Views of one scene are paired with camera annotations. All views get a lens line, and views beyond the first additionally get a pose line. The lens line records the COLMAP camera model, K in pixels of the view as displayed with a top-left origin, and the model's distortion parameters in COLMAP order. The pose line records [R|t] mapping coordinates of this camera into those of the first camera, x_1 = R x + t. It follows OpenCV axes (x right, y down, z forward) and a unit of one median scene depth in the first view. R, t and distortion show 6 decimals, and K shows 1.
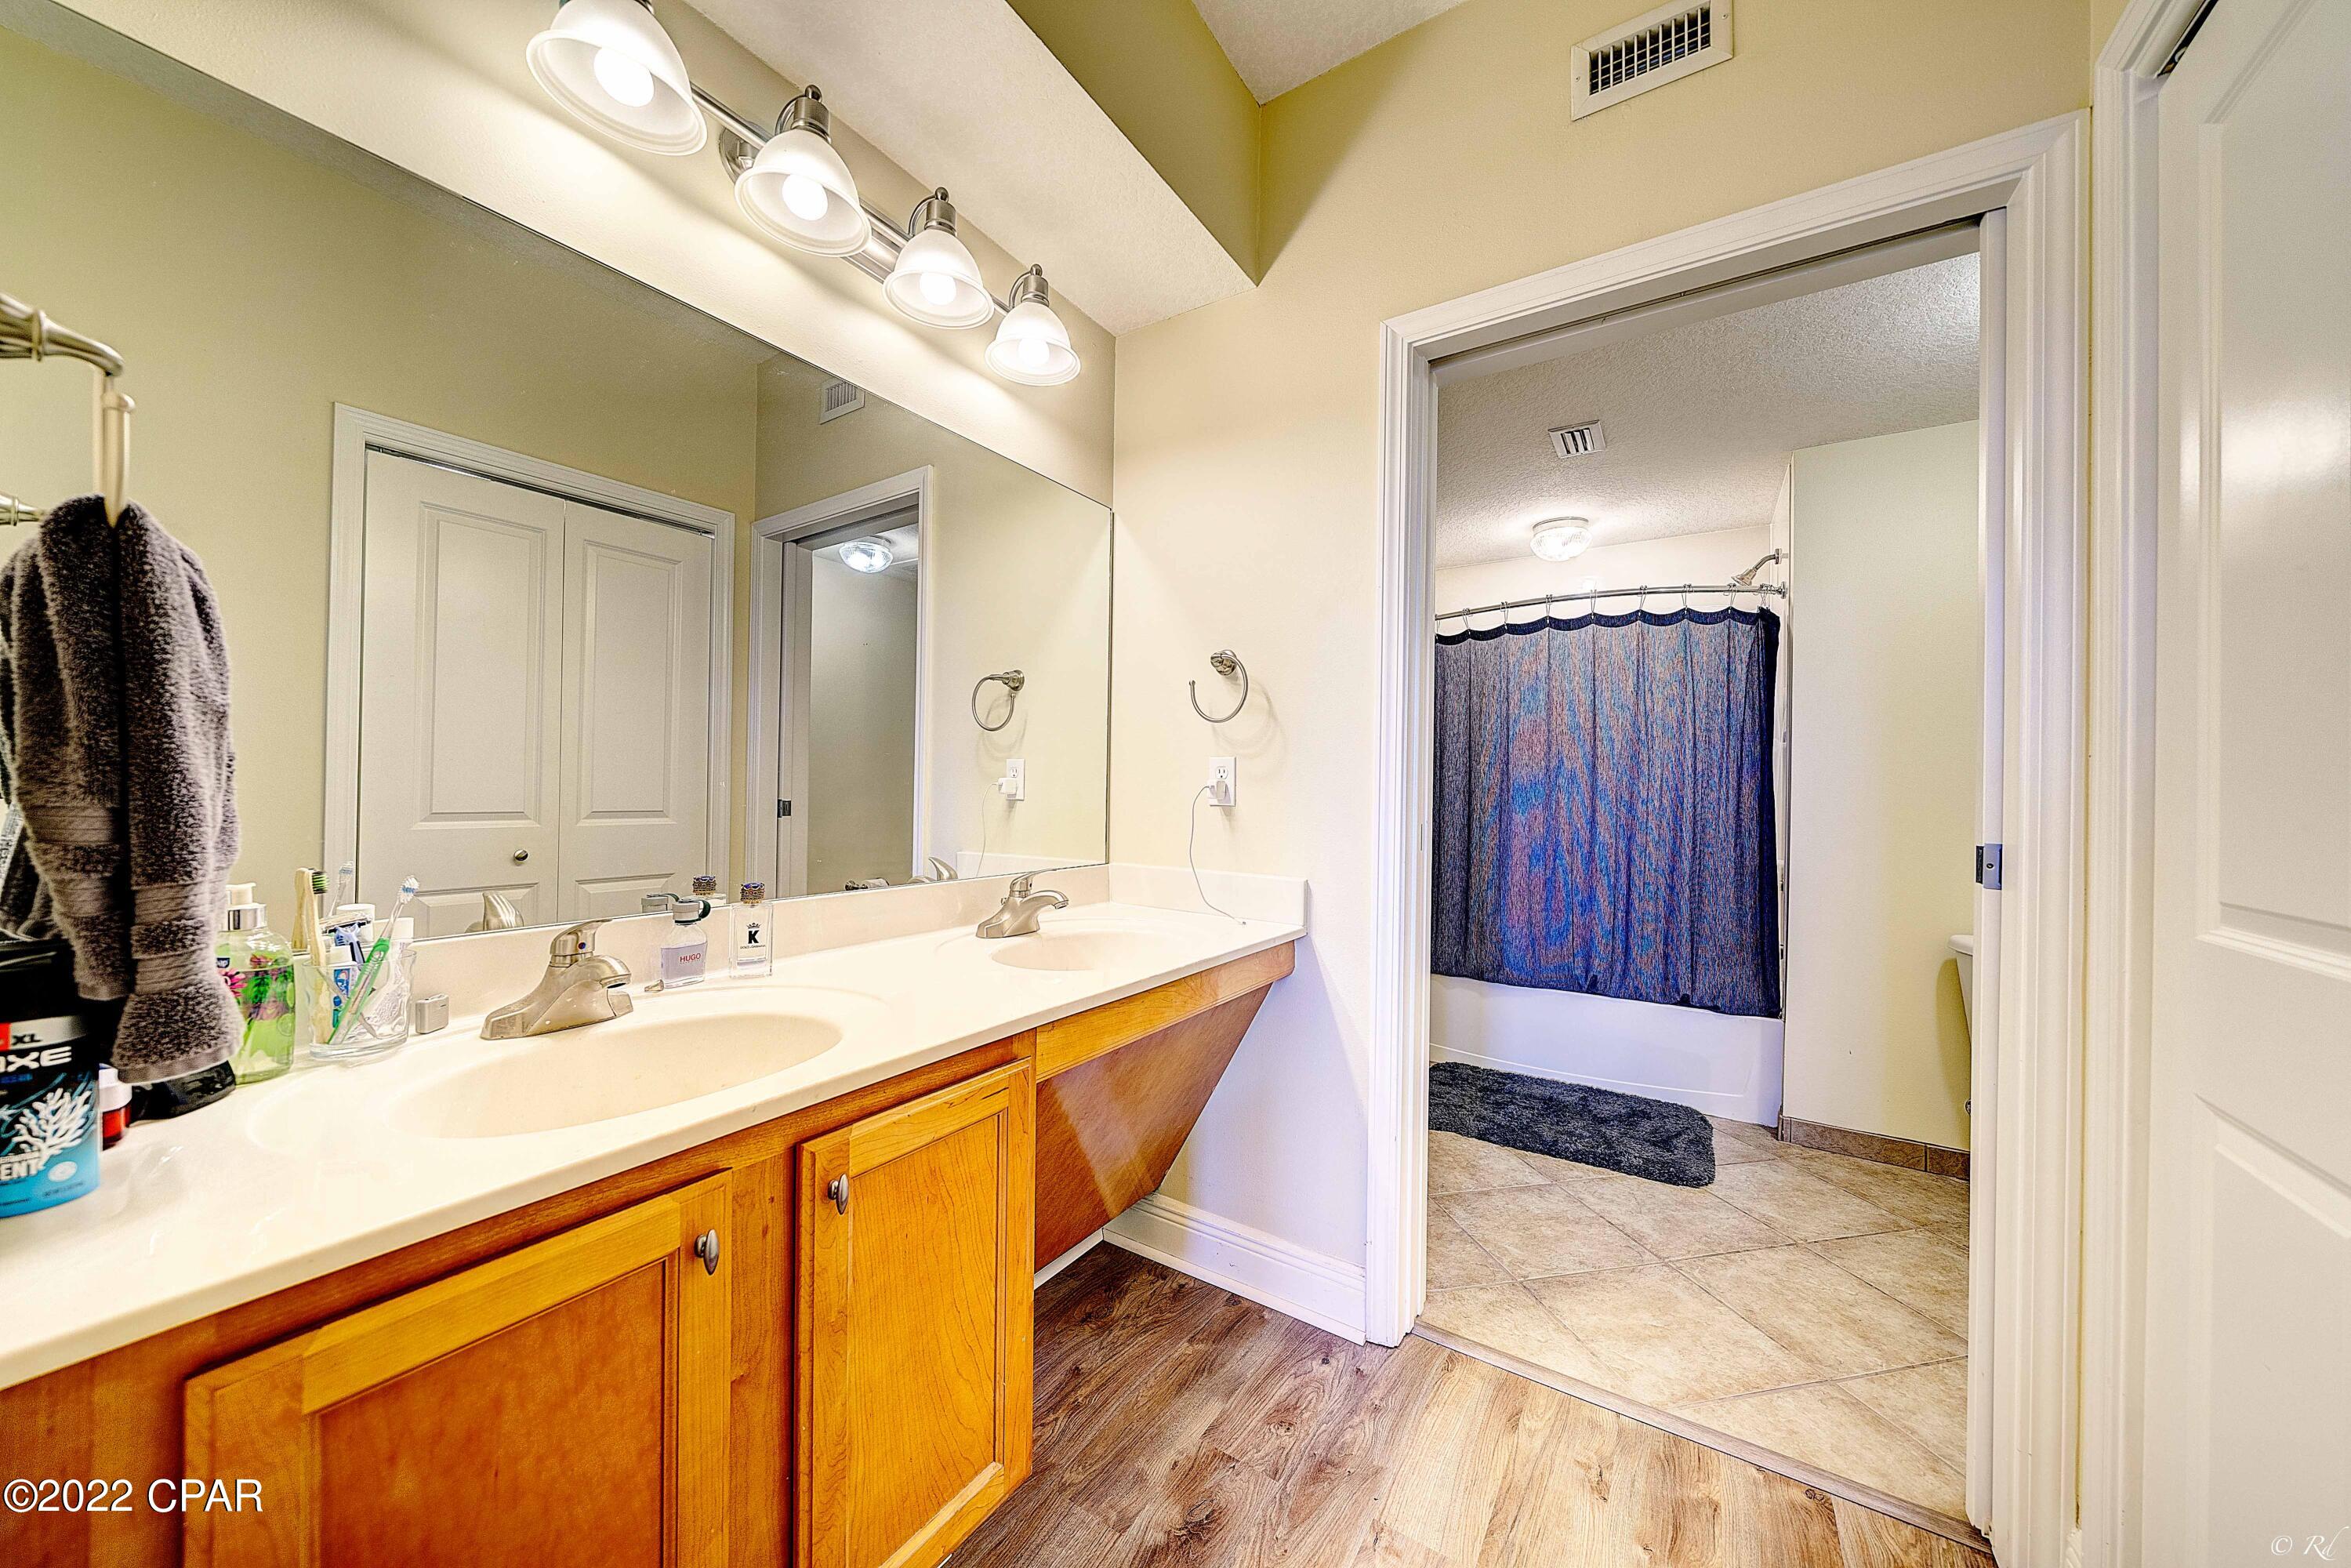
lens RADIAL K [[805.0, 0, 1174.3], [0, 805.0, 784.7], [0, 0, 1]] dist [-0.005130, -0.000550]
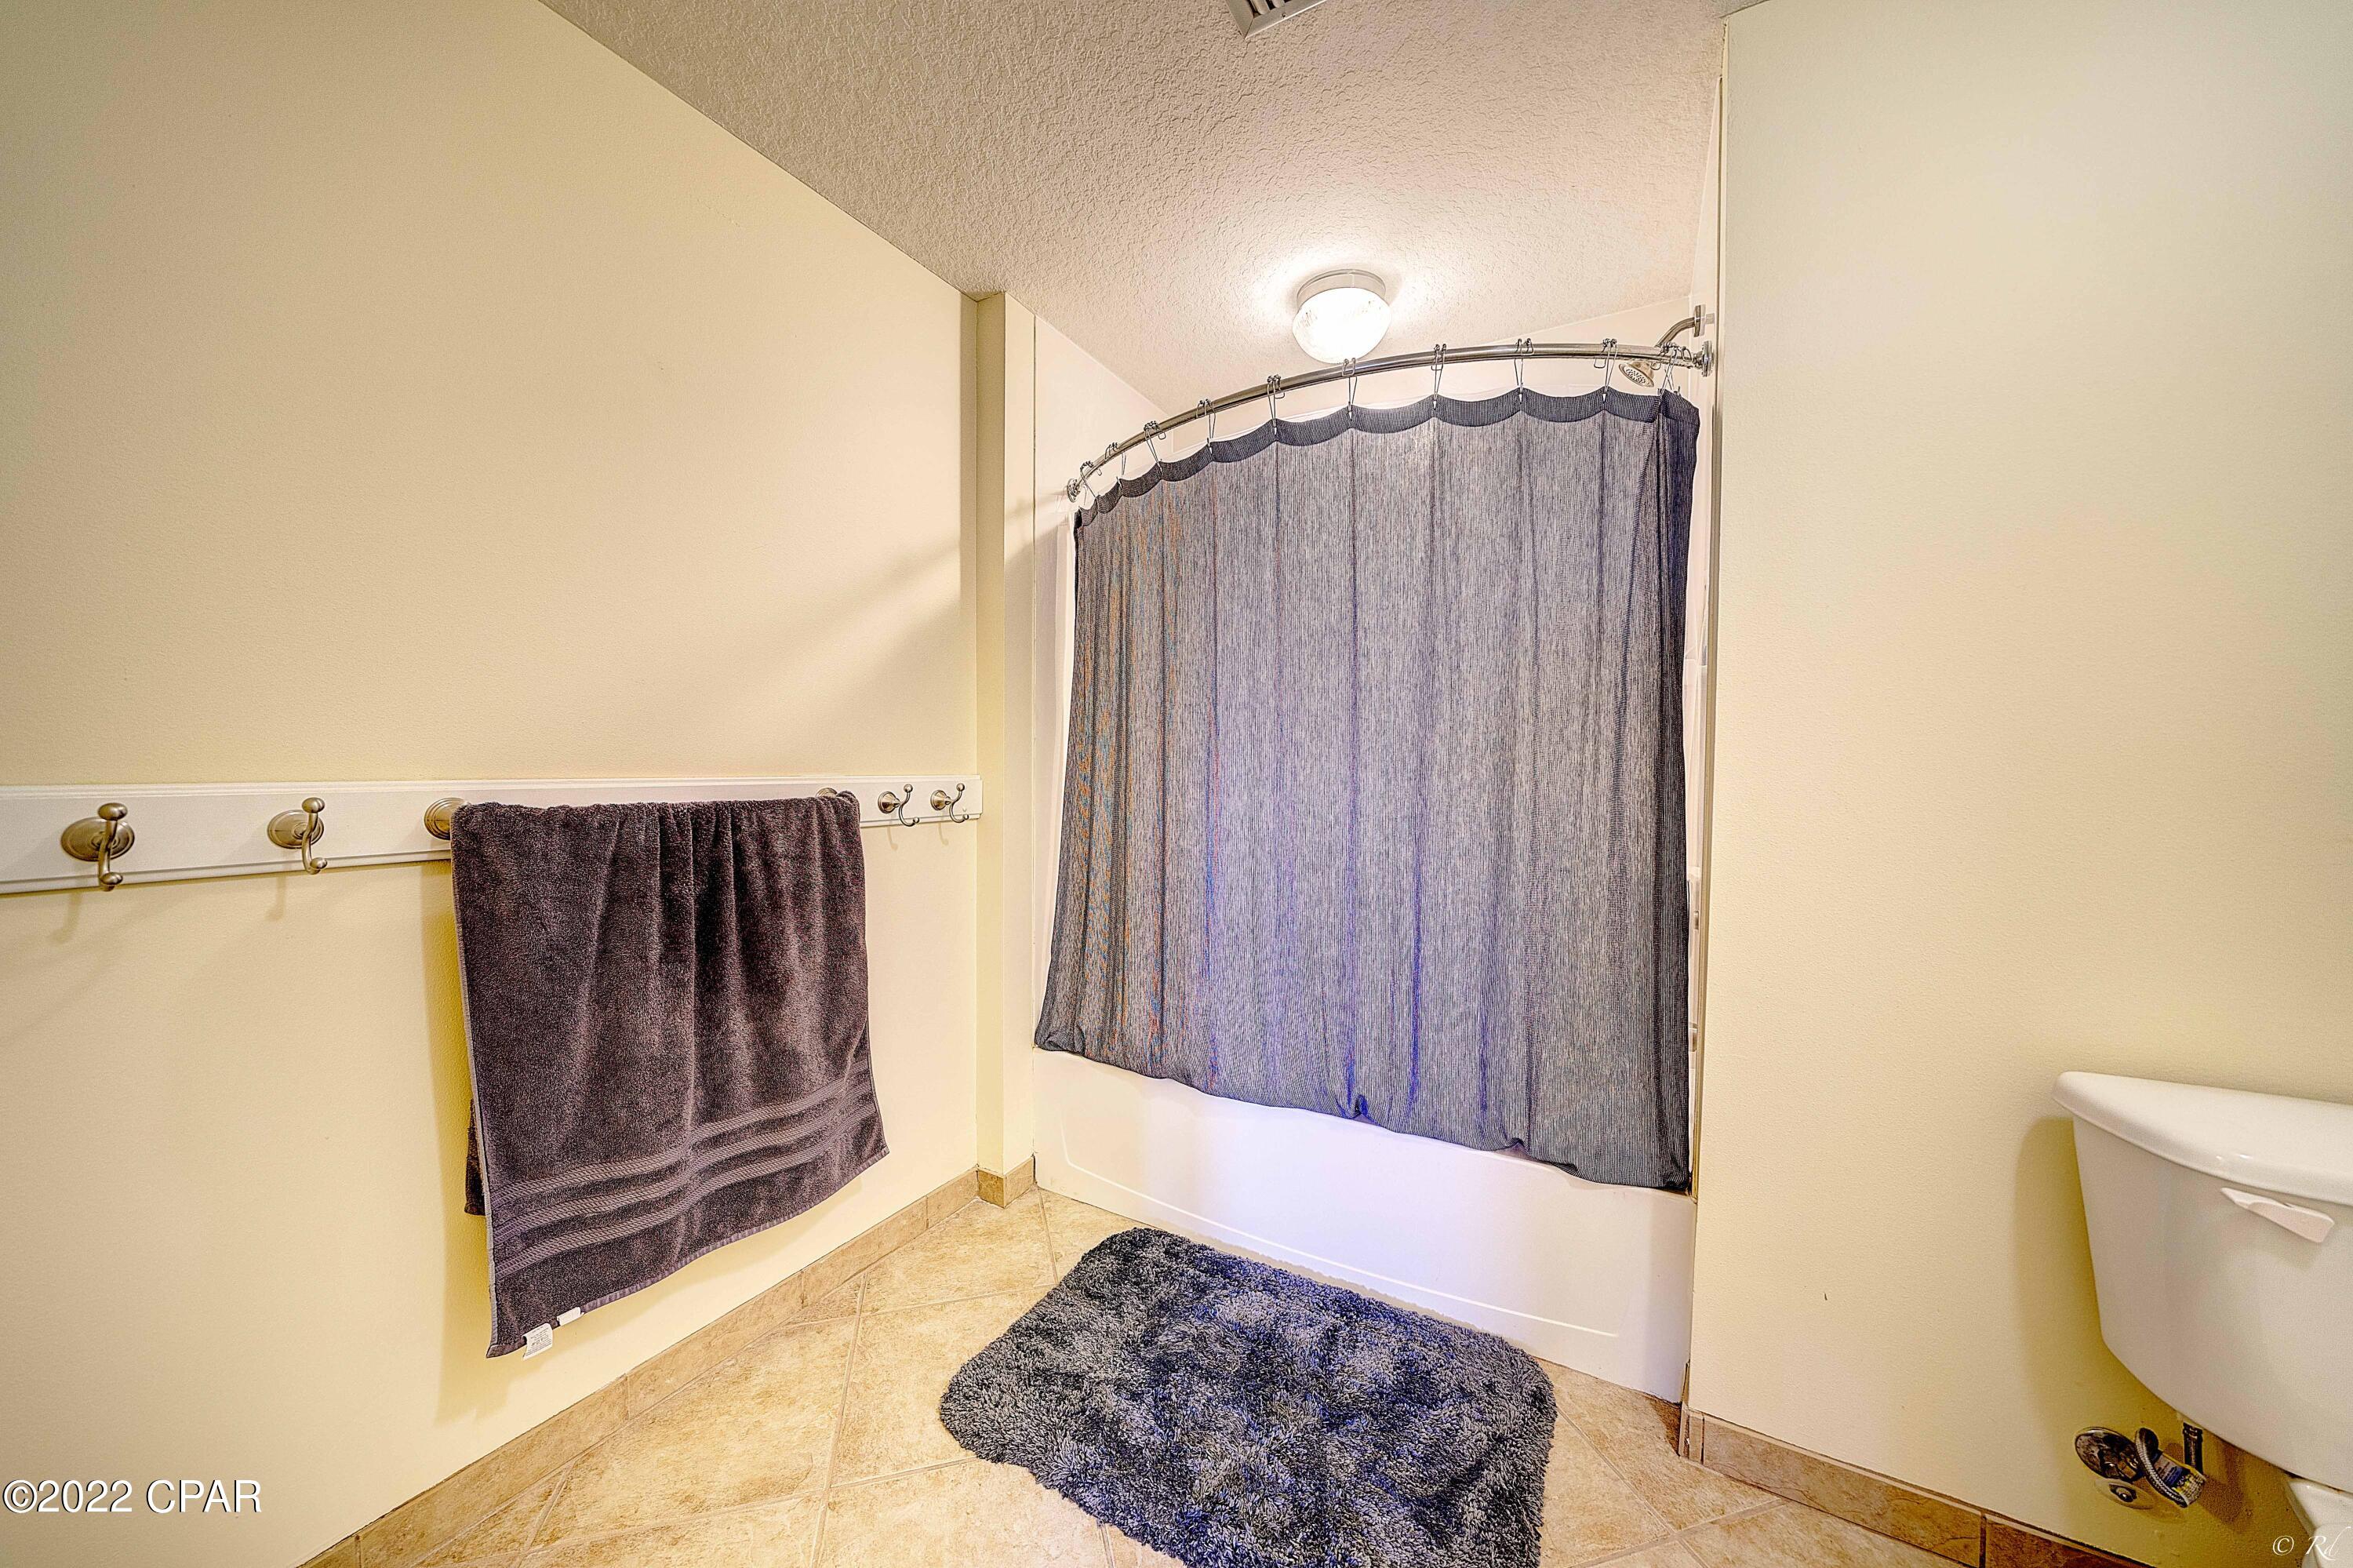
lens RADIAL K [[805.6, 0, 1172.1], [0, 805.6, 787.3], [0, 0, 1]] dist [-0.005130, -0.000550]
pose [[0.997894, -0.013747, 0.063385, 0.380231], [0.011268, 0.999164, 0.039295, 0.008842], [-0.063872, -0.038498, 0.997215, 0.496966]]
